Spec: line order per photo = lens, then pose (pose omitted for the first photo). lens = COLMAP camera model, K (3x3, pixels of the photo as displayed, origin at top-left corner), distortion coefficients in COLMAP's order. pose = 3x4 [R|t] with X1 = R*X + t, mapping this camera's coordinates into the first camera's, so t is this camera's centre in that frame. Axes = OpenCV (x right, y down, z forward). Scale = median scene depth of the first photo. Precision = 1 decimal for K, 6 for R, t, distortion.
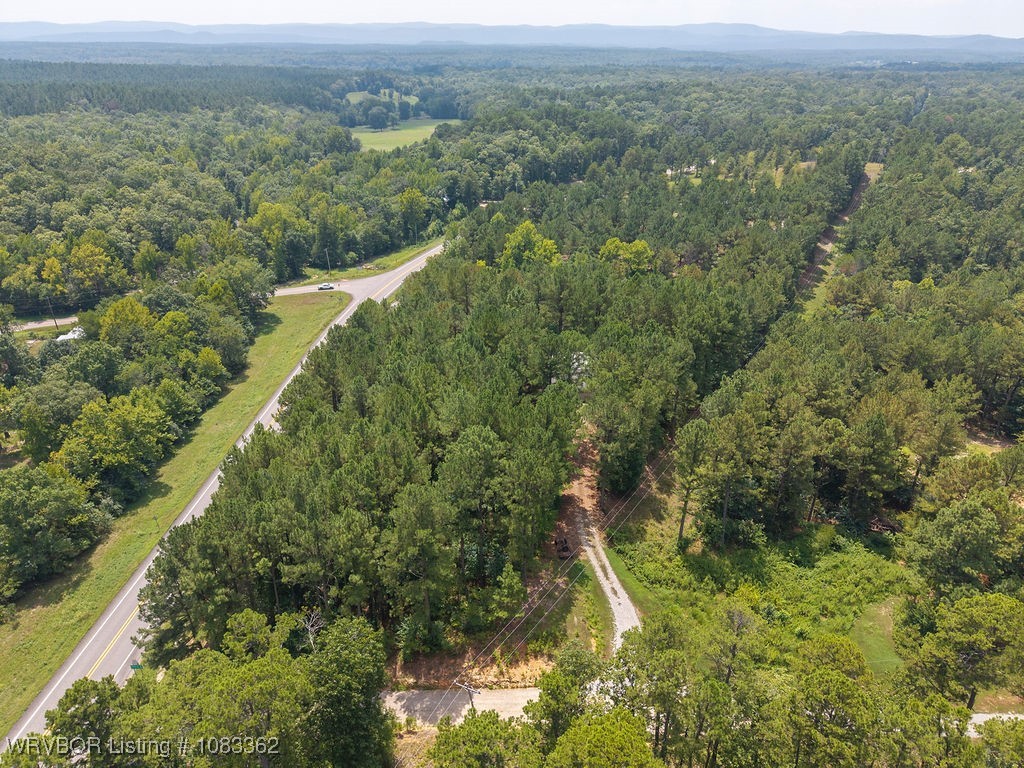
lens RADIAL K [[710.3, 0, 513.6], [0, 710.3, 381.9], [0, 0, 1]] dist [0.006676, -0.001217]
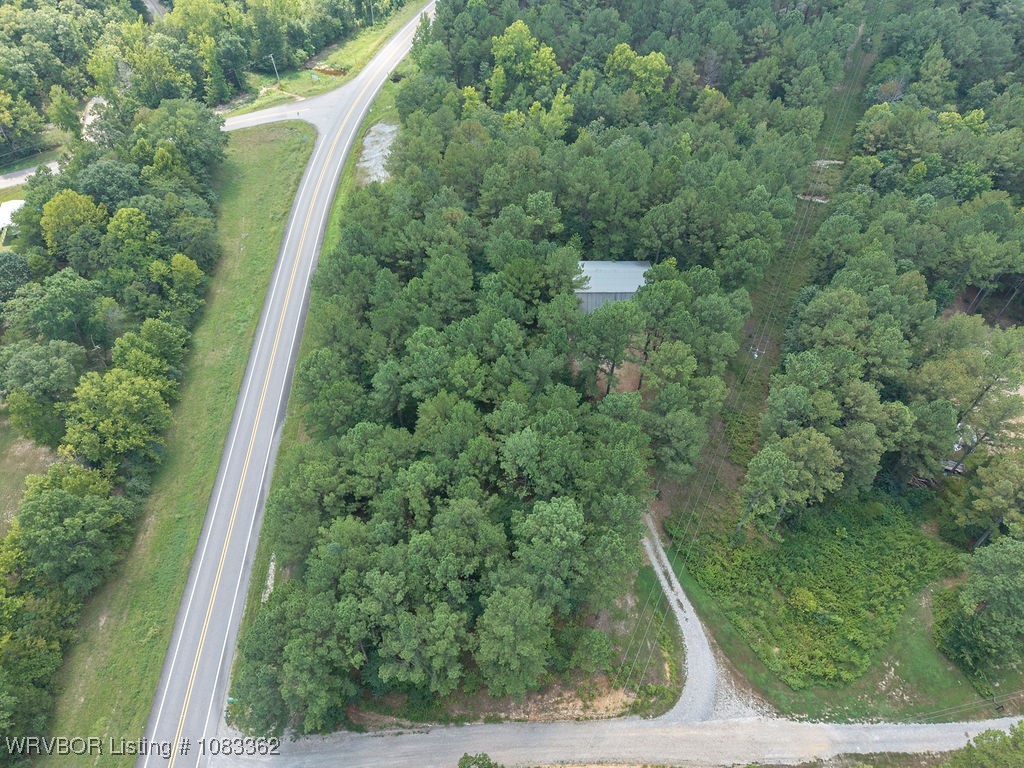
lens RADIAL K [[710.3, 0, 511.1], [0, 710.3, 384.2], [0, 0, 1]] dist [0.006676, -0.001217]
pose [[0.996599, -0.057930, 0.058597, -0.117944], [0.028975, 0.912107, 0.408927, -0.344968], [-0.077136, -0.405838, 0.910684, 0.152339]]
